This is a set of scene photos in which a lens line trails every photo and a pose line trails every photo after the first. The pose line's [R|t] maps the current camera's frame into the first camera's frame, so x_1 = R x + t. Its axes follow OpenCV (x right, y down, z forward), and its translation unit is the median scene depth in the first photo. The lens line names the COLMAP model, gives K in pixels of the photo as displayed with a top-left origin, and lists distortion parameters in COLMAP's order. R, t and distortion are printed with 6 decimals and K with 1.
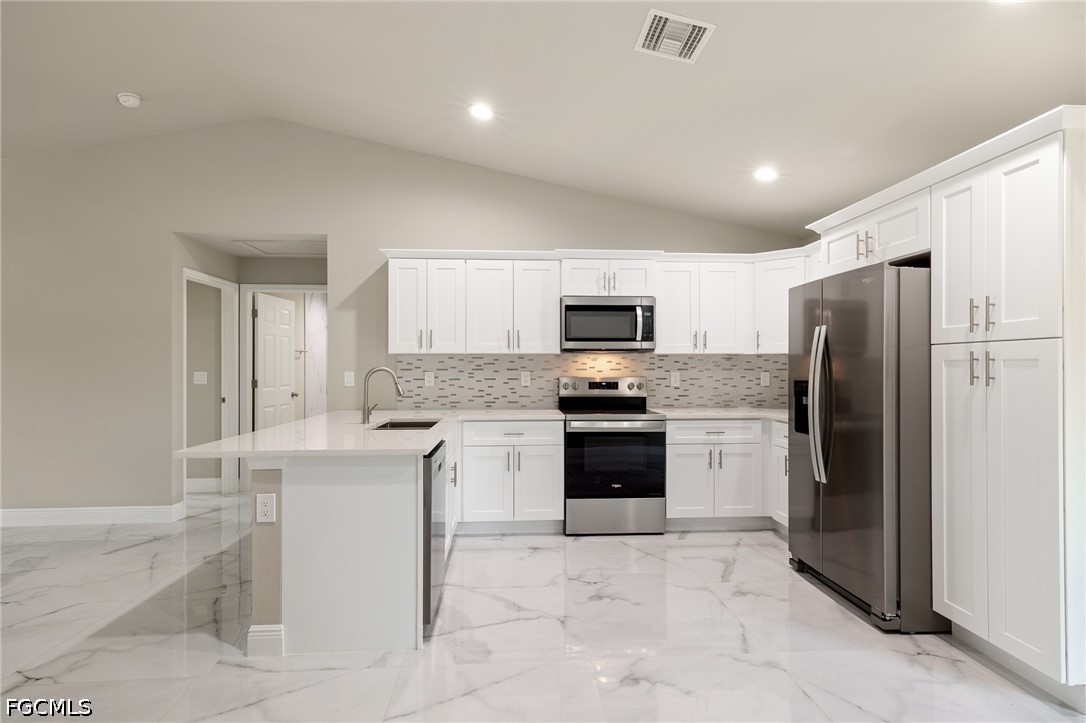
lens RADIAL K [[548.4, 0, 544.2], [0, 548.4, 364.7], [0, 0, 1]] dist [0.010166, 0.000025]
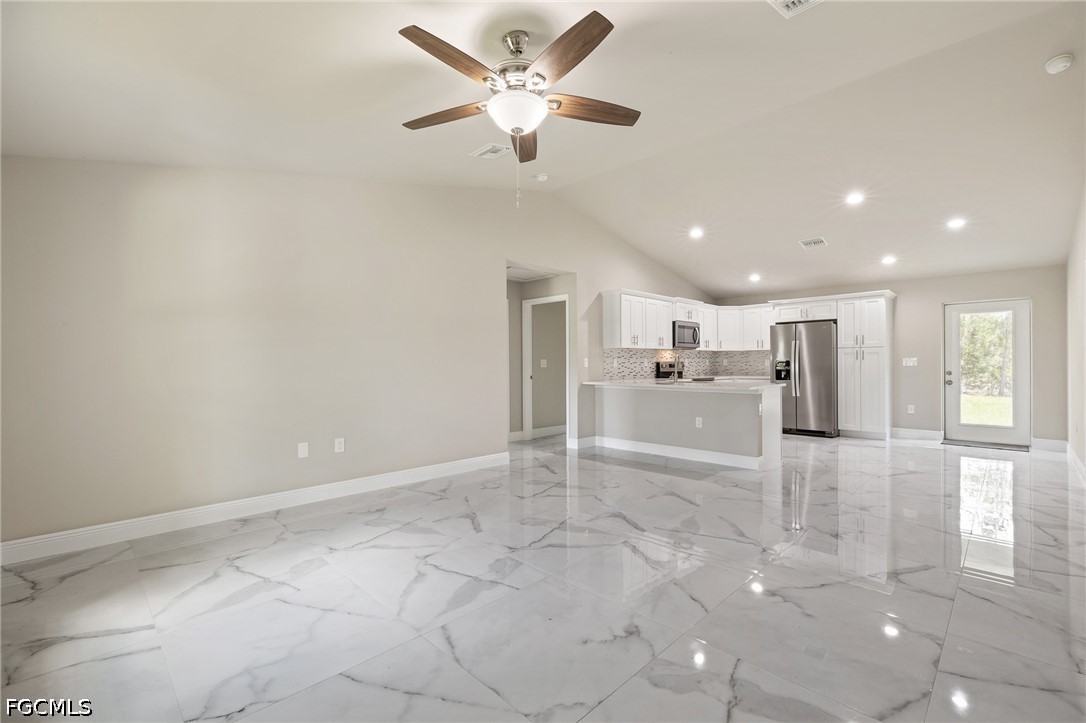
lens RADIAL K [[467.2, 0, 543.0], [0, 467.2, 361.5], [0, 0, 1]] dist [-0.003385, 0.000022]
pose [[0.760010, -0.001459, 0.649910, -1.355680], [0.002202, 0.999998, -0.000329, 0.022459], [-0.649908, 0.001681, 0.760011, 0.019457]]
